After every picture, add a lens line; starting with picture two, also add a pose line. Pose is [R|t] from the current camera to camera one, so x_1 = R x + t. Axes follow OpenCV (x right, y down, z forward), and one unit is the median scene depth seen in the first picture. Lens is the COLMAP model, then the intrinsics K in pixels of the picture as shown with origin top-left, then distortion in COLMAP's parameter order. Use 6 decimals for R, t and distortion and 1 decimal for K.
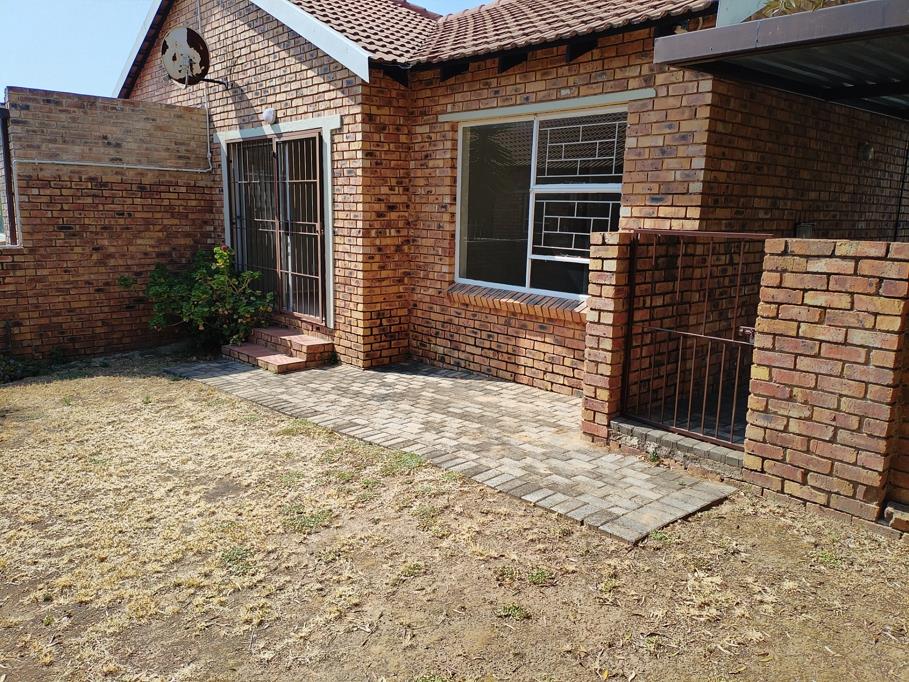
lens RADIAL K [[695.7, 0, 457.1], [0, 695.7, 347.3], [0, 0, 1]] dist [0.086375, -0.005635]
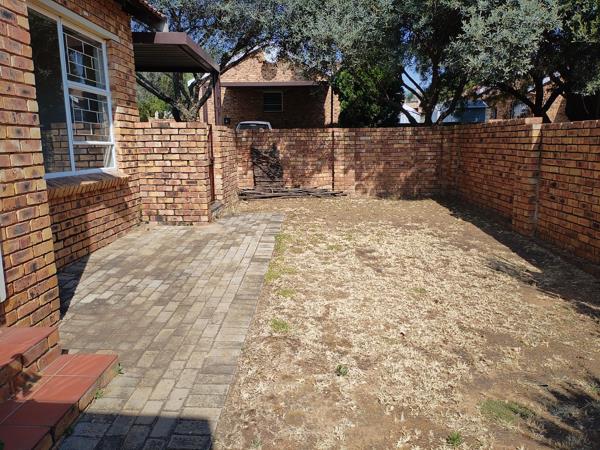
lens RADIAL K [[459.2, 0, 302.6], [0, 459.2, 222.5], [0, 0, 1]] dist [0.086375, -0.005635]
pose [[-0.731614, -0.125838, 0.670004, -0.681716], [0.130888, 0.938602, 0.319209, -0.198033], [-0.669036, 0.321233, -0.670224, 1.261376]]
